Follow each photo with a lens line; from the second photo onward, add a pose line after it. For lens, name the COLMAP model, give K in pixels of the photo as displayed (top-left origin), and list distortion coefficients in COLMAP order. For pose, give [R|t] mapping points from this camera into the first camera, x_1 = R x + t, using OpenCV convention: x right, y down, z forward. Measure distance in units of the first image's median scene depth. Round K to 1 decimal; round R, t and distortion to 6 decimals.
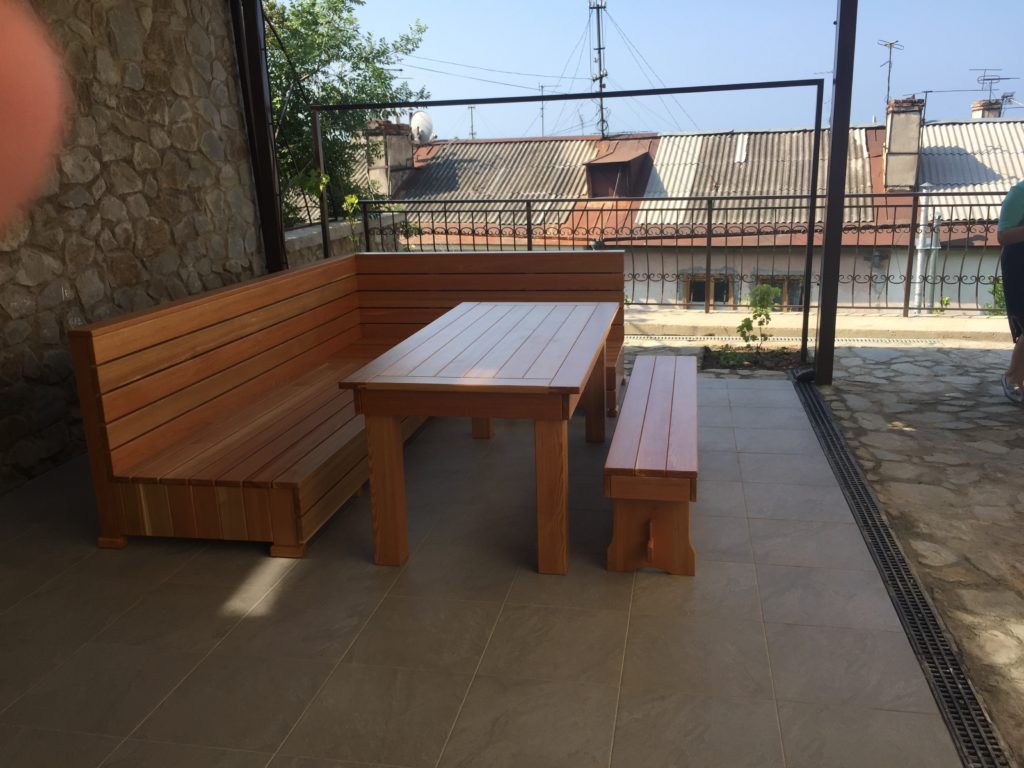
lens RADIAL K [[875.2, 0, 519.6], [0, 875.2, 388.9], [0, 0, 1]] dist [0.011993, -0.006529]
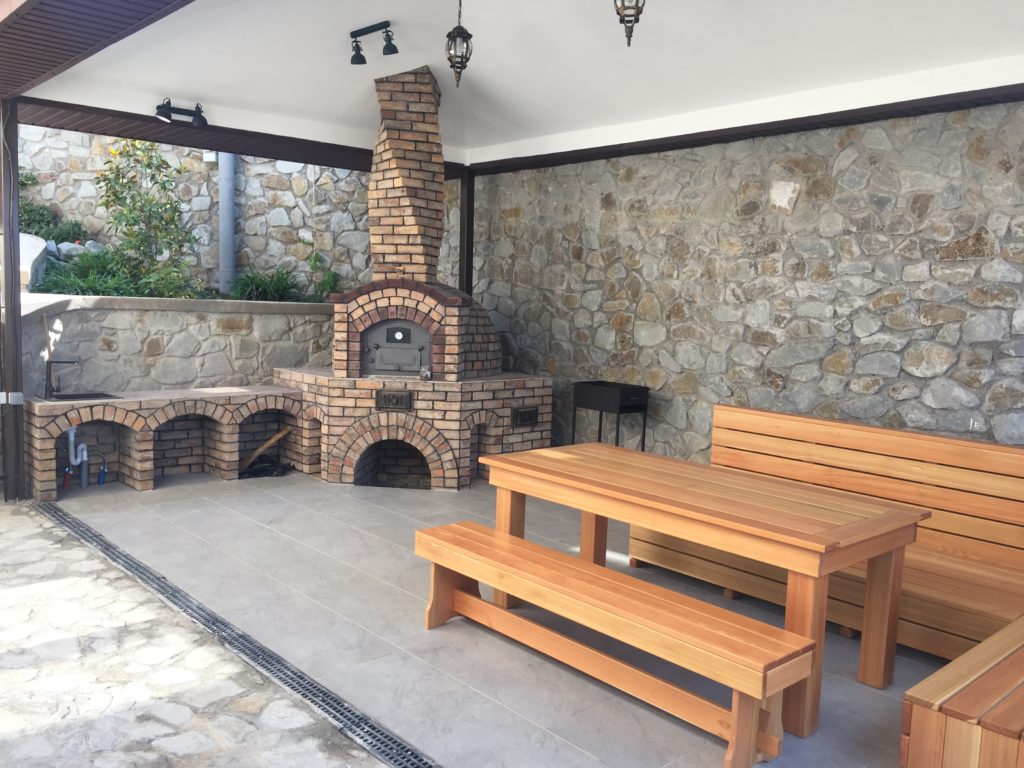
lens RADIAL K [[875.2, 0, 519.6], [0, 875.2, 388.9], [0, 0, 1]] dist [0.011993, -0.006529]
pose [[-0.589486, 0.093035, -0.802403, 0.753053], [-0.228655, 0.933500, 0.276216, -0.334055], [0.774741, 0.346299, -0.529012, 1.130303]]
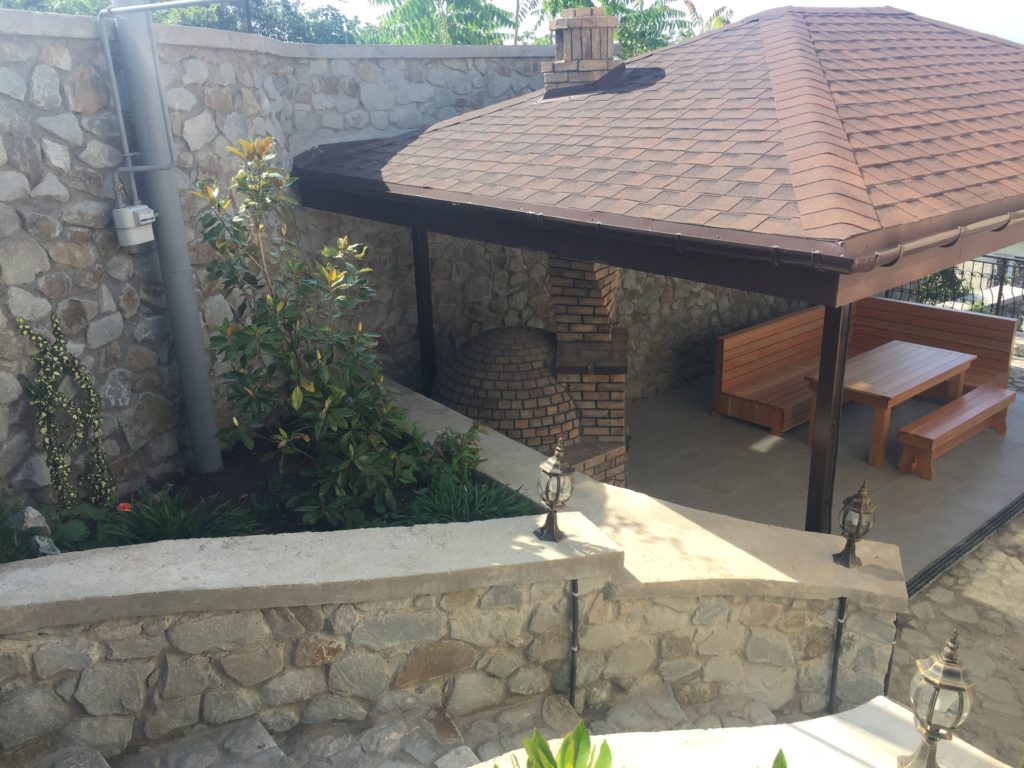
lens RADIAL K [[847.4, 0, 509.0], [0, 847.4, 403.5], [0, 0, 1]] dist [-0.000351, -0.003723]
pose [[0.780047, 0.221881, -0.585061, 0.432508], [-0.153319, 0.974291, 0.165077, -0.149692], [0.606647, -0.039067, 0.794011, -1.129081]]
